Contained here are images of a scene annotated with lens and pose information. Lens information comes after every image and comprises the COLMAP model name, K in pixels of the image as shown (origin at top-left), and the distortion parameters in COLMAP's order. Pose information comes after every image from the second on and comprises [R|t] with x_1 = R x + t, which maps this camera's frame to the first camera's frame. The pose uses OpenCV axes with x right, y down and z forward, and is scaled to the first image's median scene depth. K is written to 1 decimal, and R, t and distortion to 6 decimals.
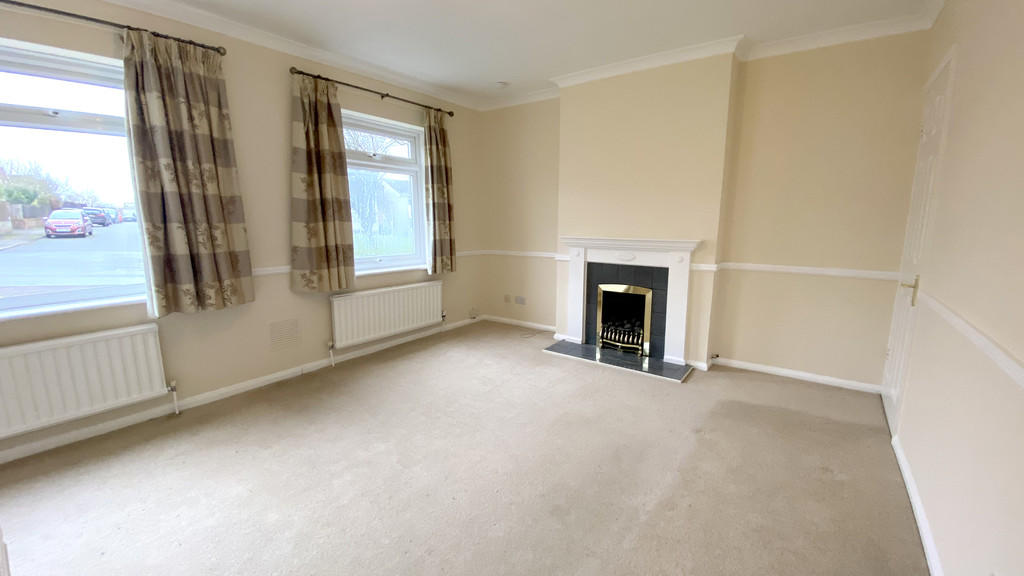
lens RADIAL K [[417.1, 0, 512.0], [0, 417.1, 288.0], [0, 0, 1]] dist [0.037826, -0.026008]
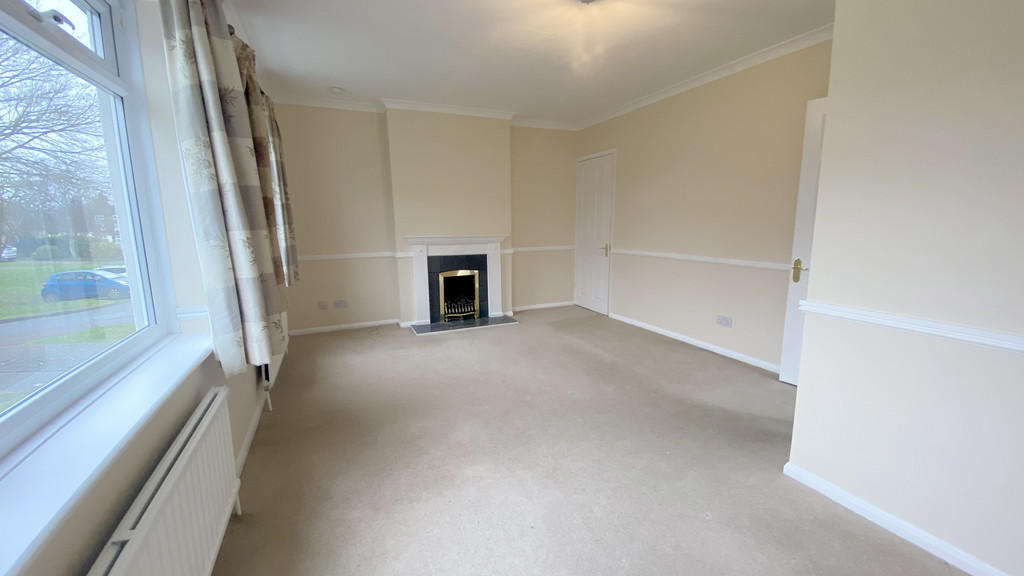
lens RADIAL K [[417.1, 0, 512.0], [0, 417.1, 288.0], [0, 0, 1]] dist [0.037826, -0.026008]
pose [[0.473778, -0.144004, 0.868791, -0.828126], [0.150828, 0.985232, 0.081054, -0.034671], [-0.867632, 0.092636, 0.488501, 0.198699]]
